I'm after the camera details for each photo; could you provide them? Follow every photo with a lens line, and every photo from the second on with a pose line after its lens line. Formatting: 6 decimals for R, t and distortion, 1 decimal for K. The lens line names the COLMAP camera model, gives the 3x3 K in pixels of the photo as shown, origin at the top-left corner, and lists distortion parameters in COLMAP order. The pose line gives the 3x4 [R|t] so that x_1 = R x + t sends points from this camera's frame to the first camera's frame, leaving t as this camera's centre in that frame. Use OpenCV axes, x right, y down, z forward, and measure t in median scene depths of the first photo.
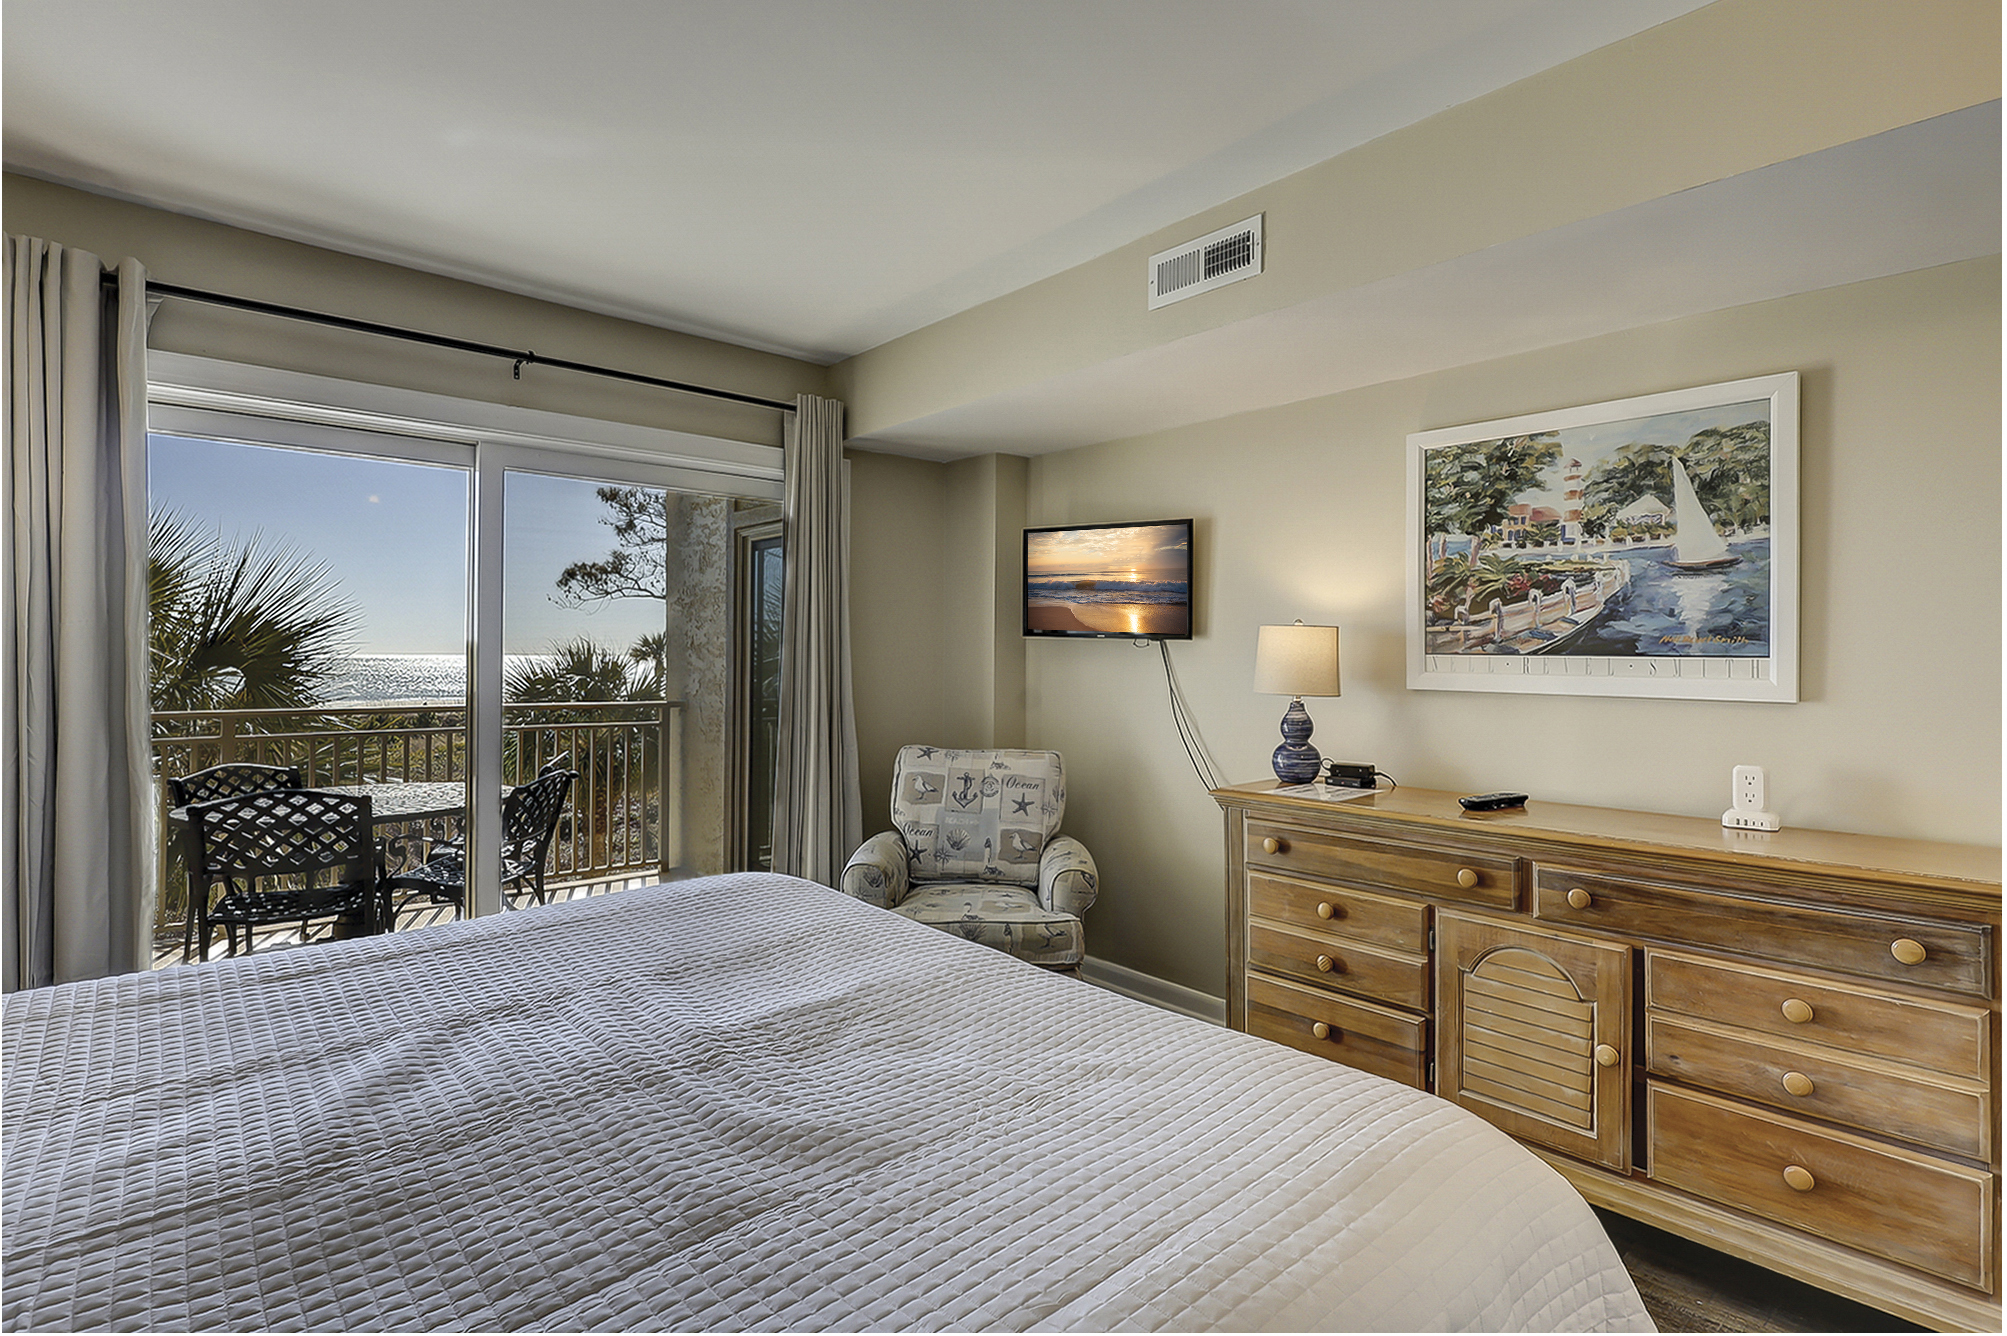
lens RADIAL K [[988.7, 0, 998.0], [0, 988.7, 654.7], [0, 0, 1]] dist [0.002977, 0.000701]
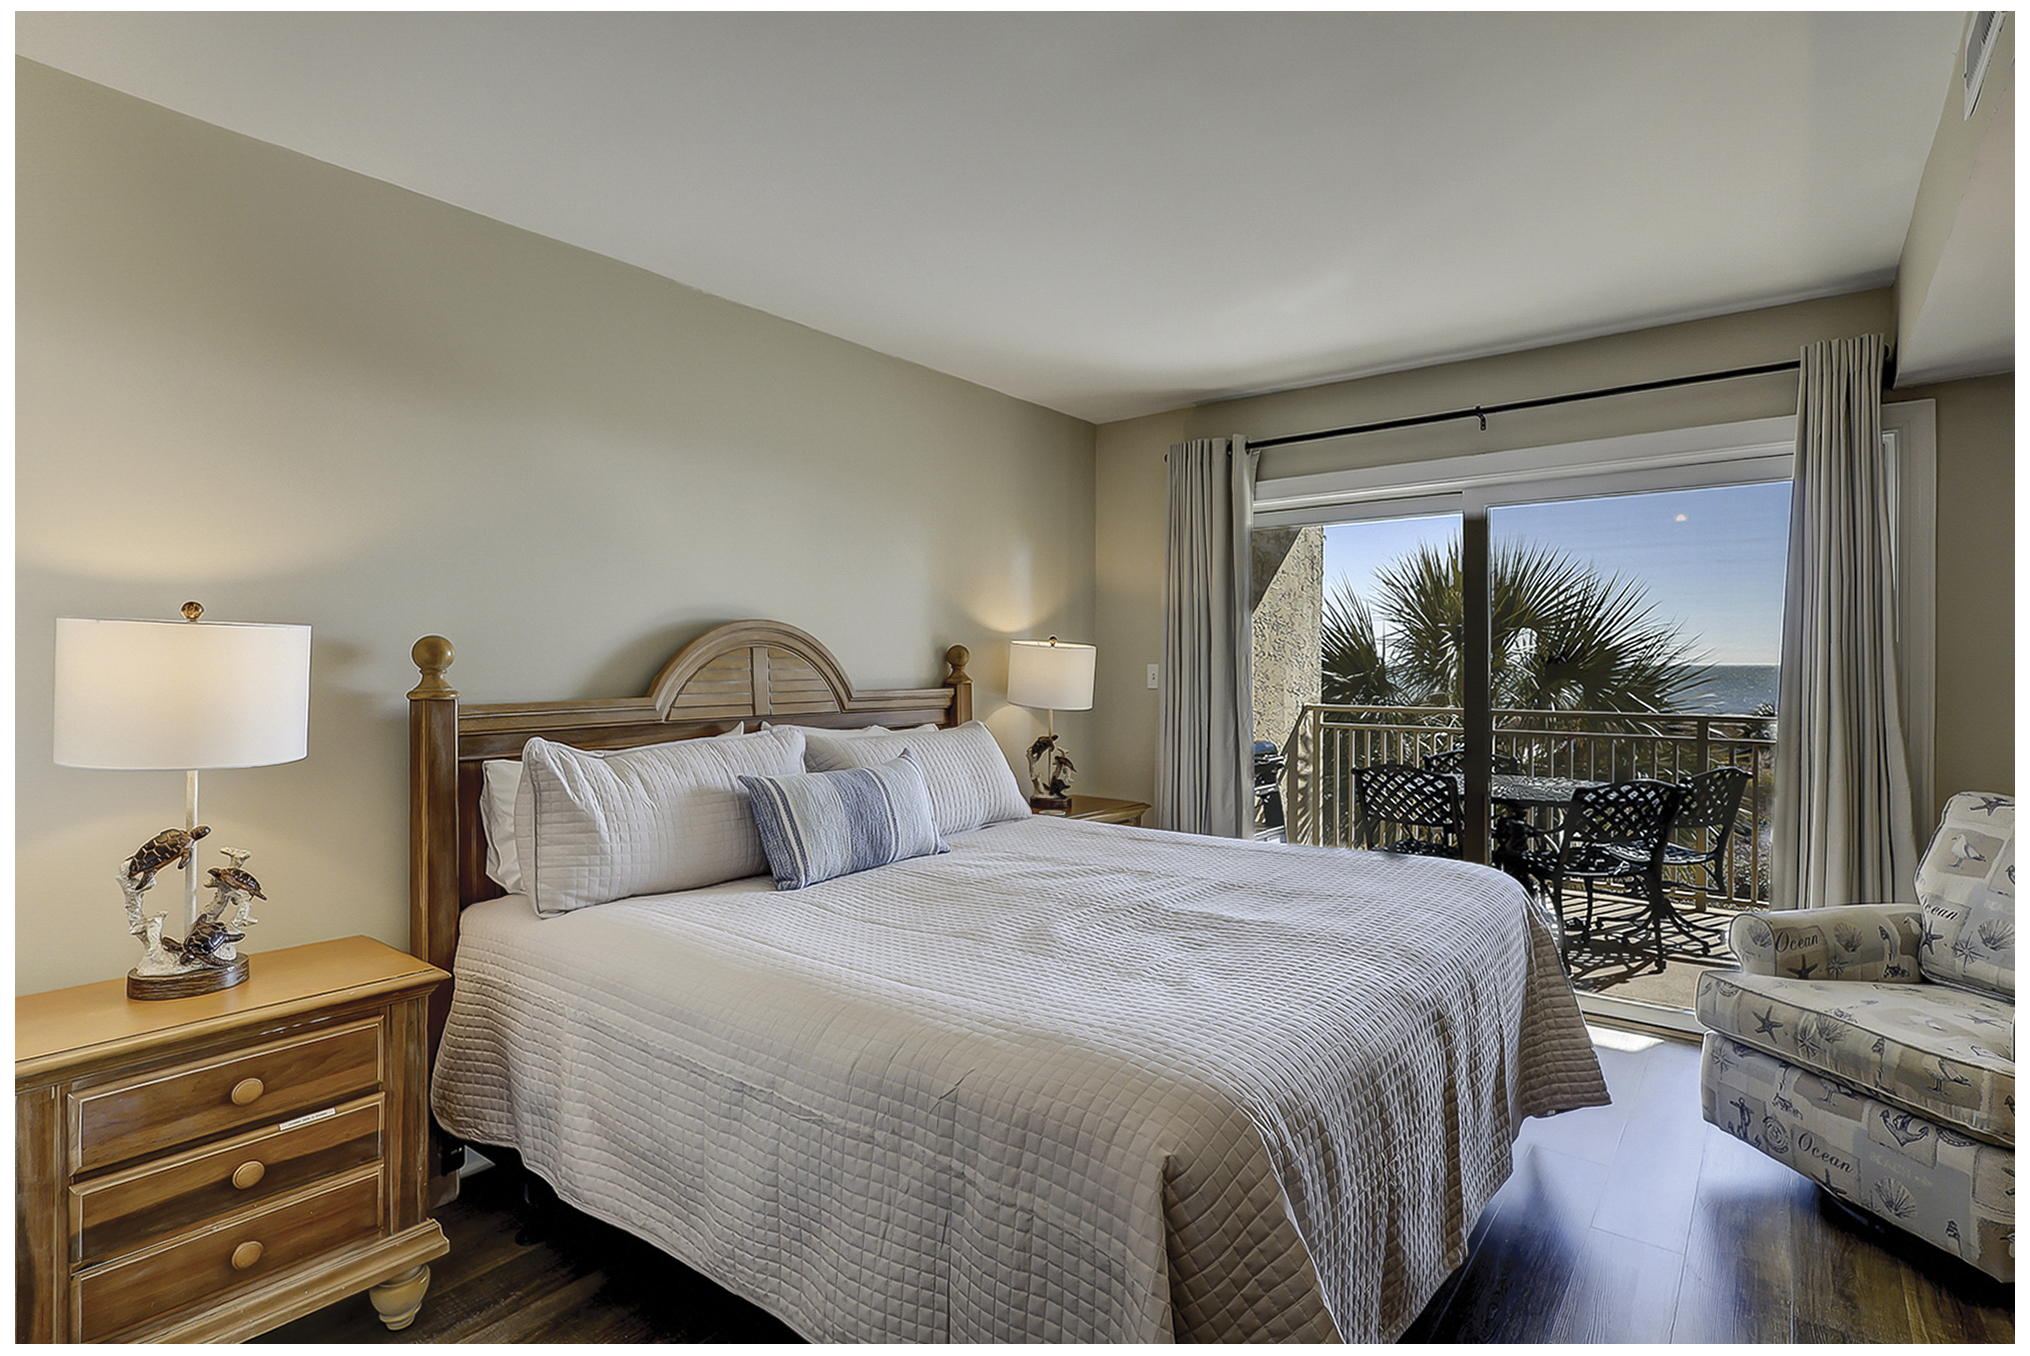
lens RADIAL K [[1000.0, 0, 1009.5], [0, 1000.0, 664.6], [0, 0, 1]] dist [0.002977, 0.000701]
pose [[0.175542, -0.005327, -0.984457, 0.523696], [0.000314, 0.999986, -0.005355, 0.005520], [0.984472, 0.000631, 0.175541, 0.215907]]
